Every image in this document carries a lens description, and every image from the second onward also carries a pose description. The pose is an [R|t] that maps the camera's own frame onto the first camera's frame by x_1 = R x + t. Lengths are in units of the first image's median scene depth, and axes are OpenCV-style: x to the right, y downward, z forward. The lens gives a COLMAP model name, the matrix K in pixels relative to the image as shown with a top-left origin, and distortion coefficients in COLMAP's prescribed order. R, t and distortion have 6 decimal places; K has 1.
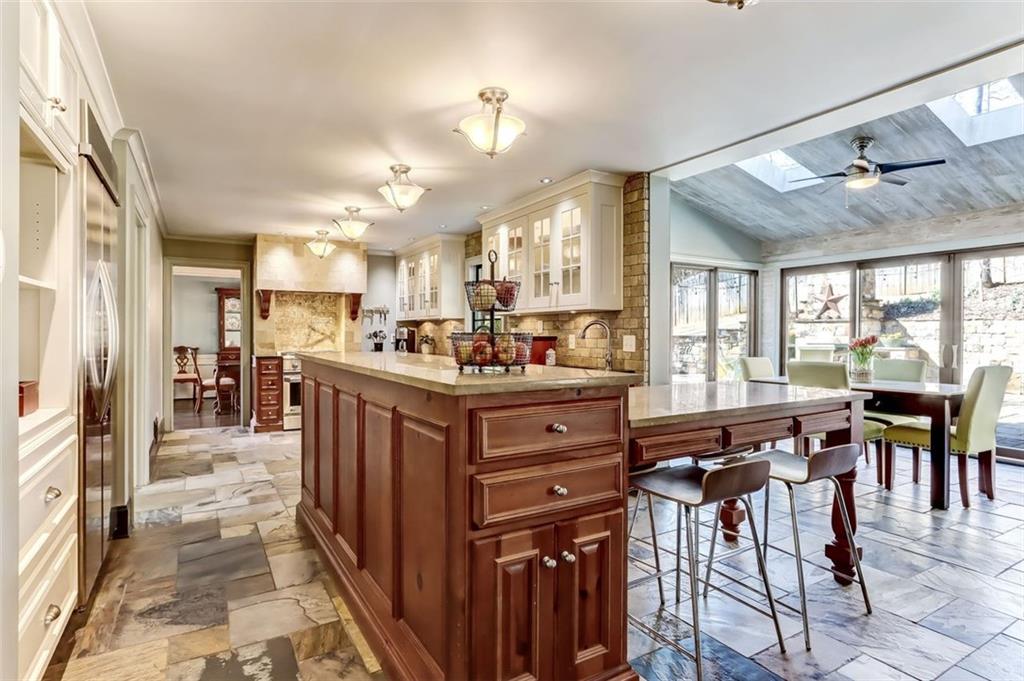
lens RADIAL K [[526.4, 0, 510.9], [0, 526.4, 335.7], [0, 0, 1]] dist [-0.001346, -0.000191]
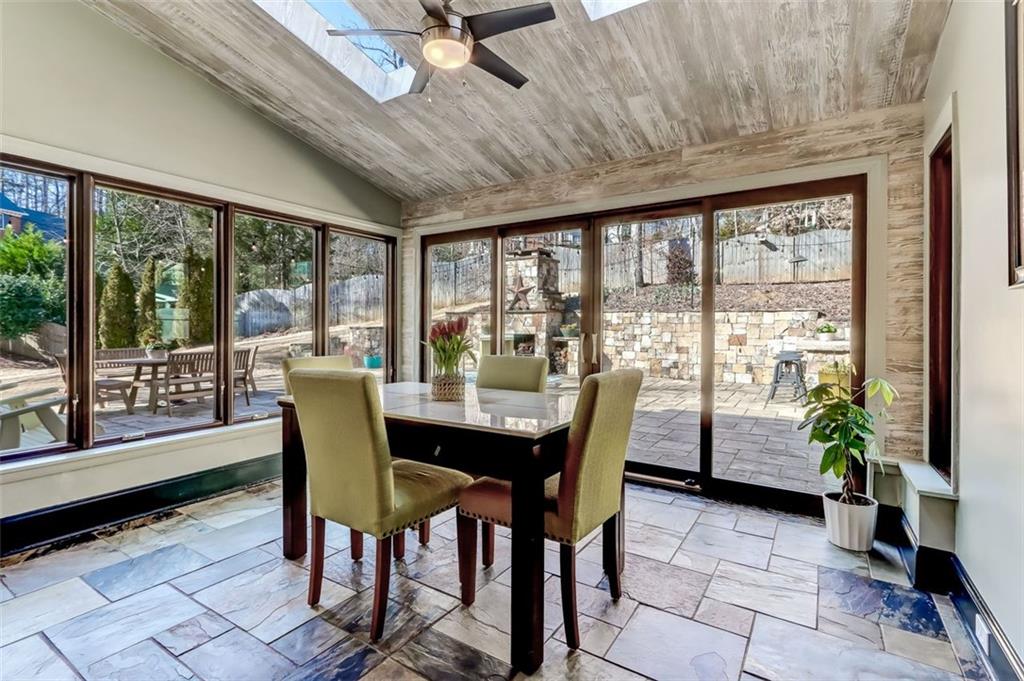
lens RADIAL K [[477.8, 0, 506.8], [0, 477.8, 332.7], [0, 0, 1]] dist [0.000980, 0.000111]
pose [[0.898409, -0.006434, 0.439112, 0.352437], [0.002550, 0.999952, 0.009436, 0.007702], [-0.439152, -0.007357, 0.898383, 0.354549]]
